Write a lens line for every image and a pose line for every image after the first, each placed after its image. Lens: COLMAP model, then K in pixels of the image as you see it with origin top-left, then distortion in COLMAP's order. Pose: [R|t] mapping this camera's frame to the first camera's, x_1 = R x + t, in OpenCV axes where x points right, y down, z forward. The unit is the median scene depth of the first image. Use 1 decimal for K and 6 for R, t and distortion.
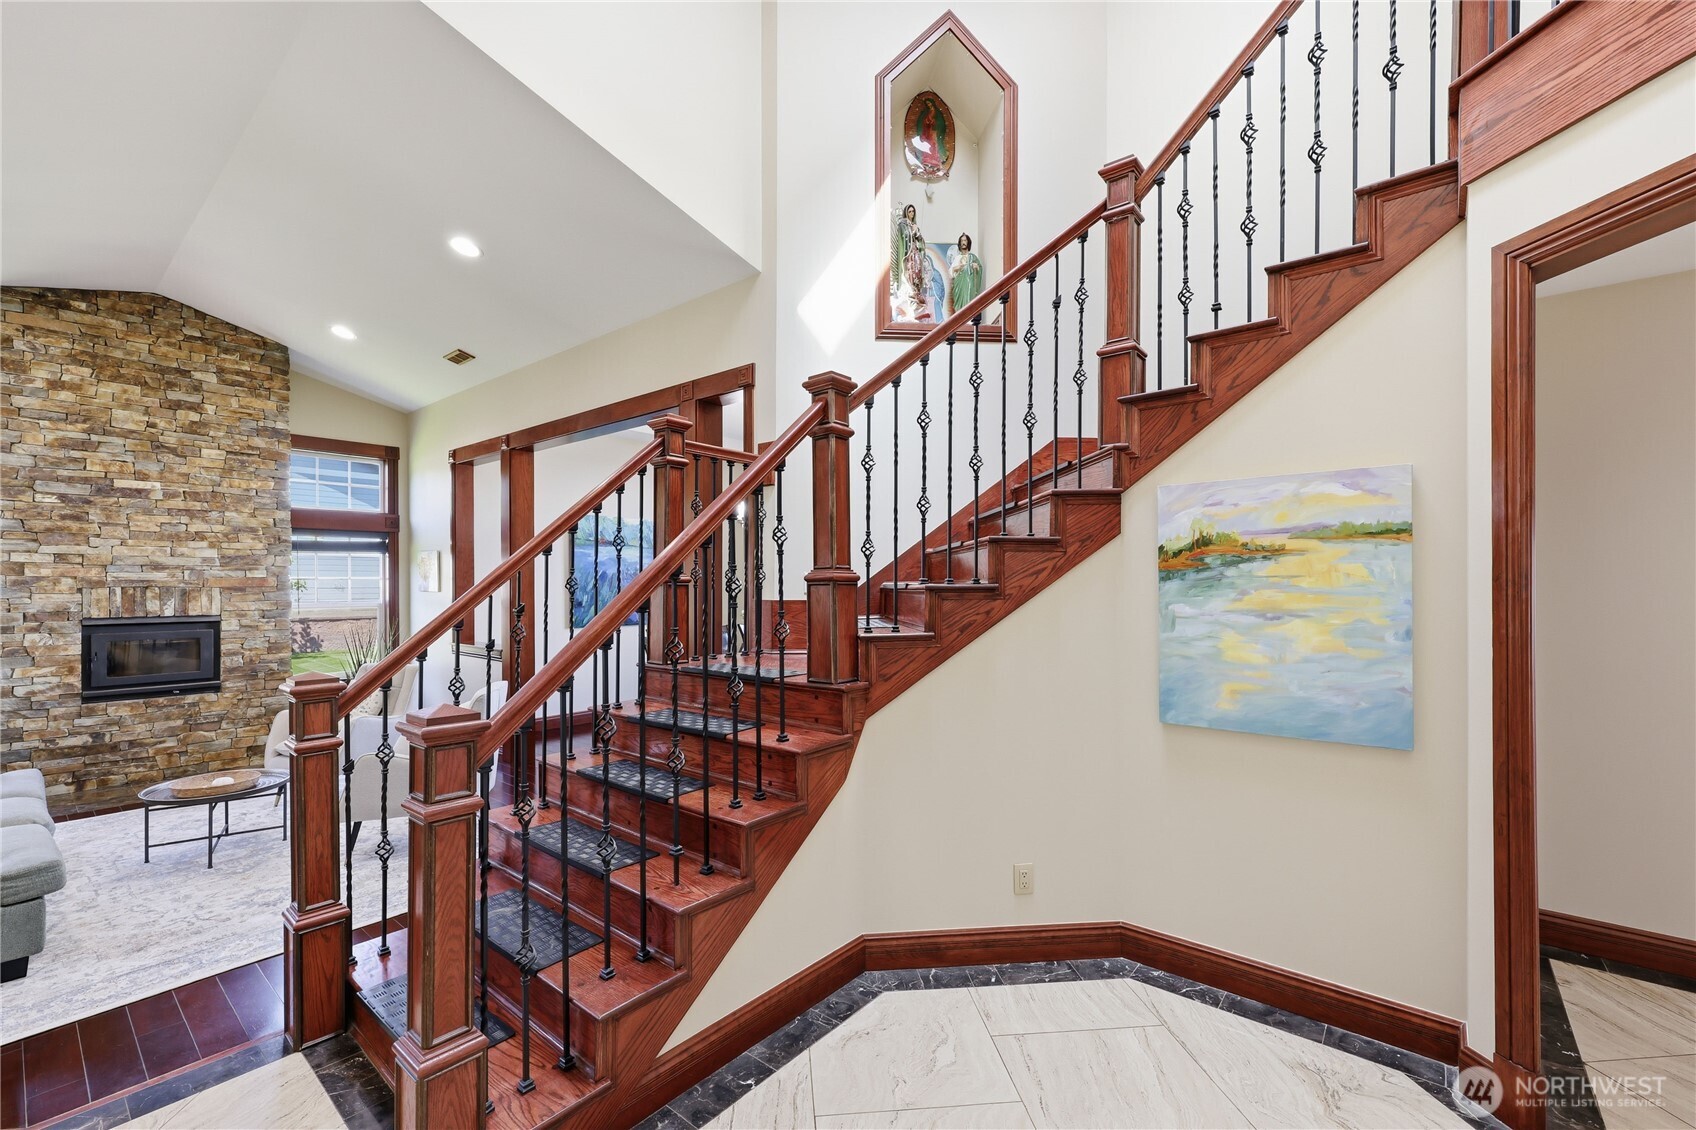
lens RADIAL K [[690.1, 0, 840.1], [0, 690.1, 583.1], [0, 0, 1]] dist [-0.000636, -0.000412]
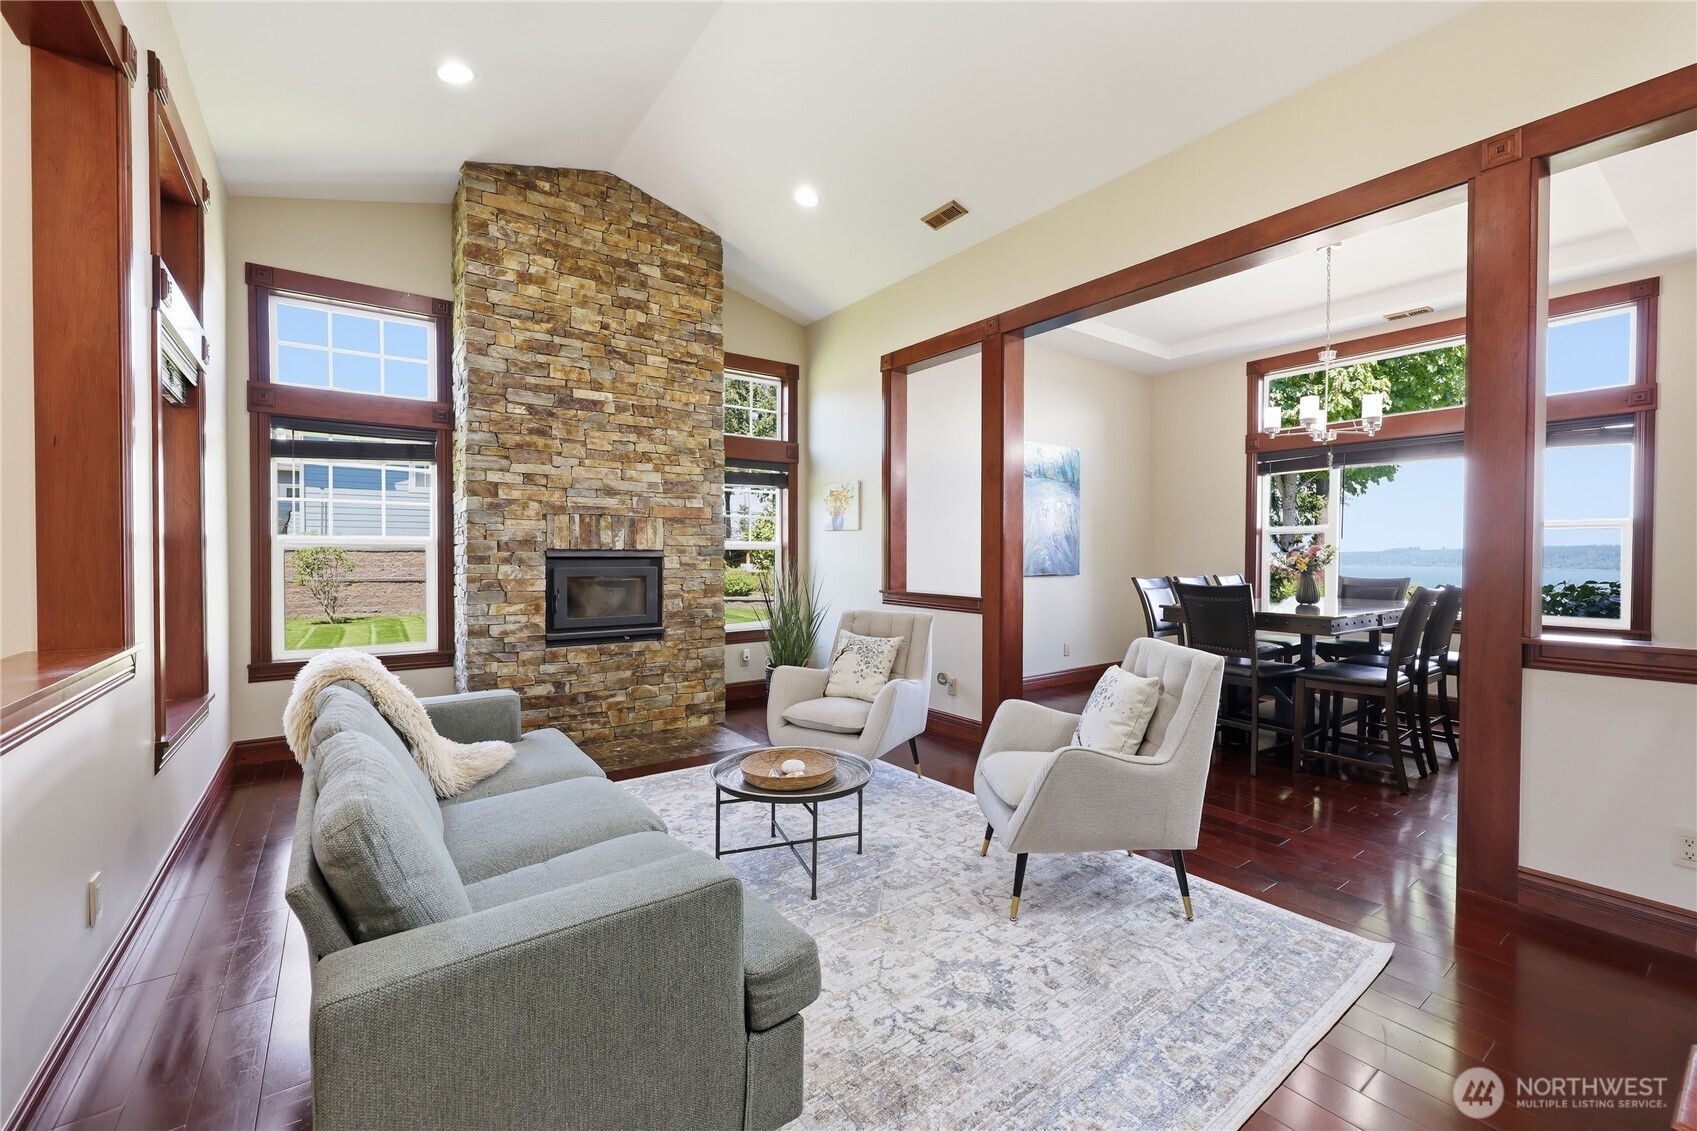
lens RADIAL K [[690.5, 0, 861.0], [0, 690.5, 557.3], [0, 0, 1]] dist [-0.000636, -0.000412]
pose [[0.969708, 0.007377, -0.244154, -0.475343], [-0.005207, 0.999941, 0.009535, 0.048193], [0.244210, -0.007975, 0.969689, 0.240916]]
